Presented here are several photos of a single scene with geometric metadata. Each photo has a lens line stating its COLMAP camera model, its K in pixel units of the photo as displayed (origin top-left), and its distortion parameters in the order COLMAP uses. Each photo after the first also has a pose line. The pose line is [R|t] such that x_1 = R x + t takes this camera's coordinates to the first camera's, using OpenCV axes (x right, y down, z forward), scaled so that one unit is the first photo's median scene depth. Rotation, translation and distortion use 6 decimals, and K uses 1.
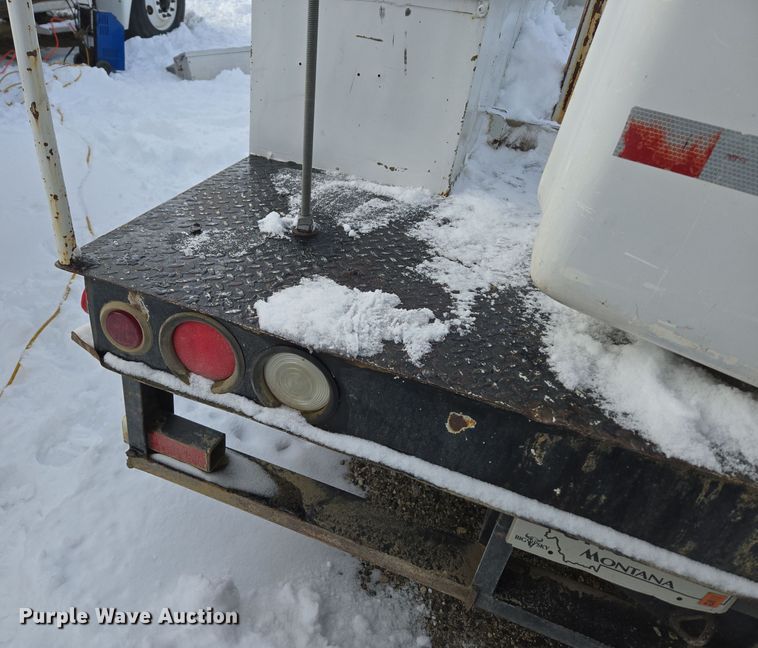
lens RADIAL K [[574.6, 0, 310.7], [0, 574.6, 322.7], [0, 0, 1]] dist [0.046640, -0.047492]
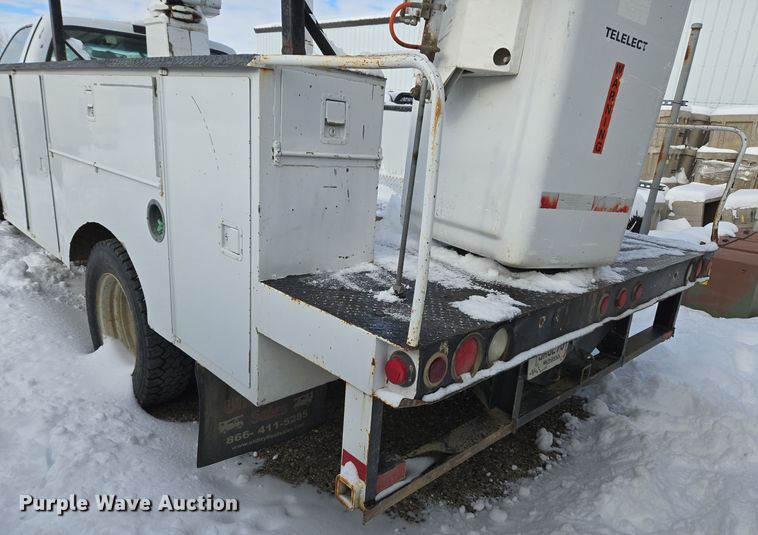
lens RADIAL K [[523.2, 0, 396.6], [0, 523.2, 301.3], [0, 0, 1]] dist [0.072747, -0.061791]
pose [[0.392215, -0.337711, 0.855639, -1.521838], [0.477371, 0.869838, 0.124494, -0.384182], [-0.786311, 0.359629, 0.502377, 0.279531]]
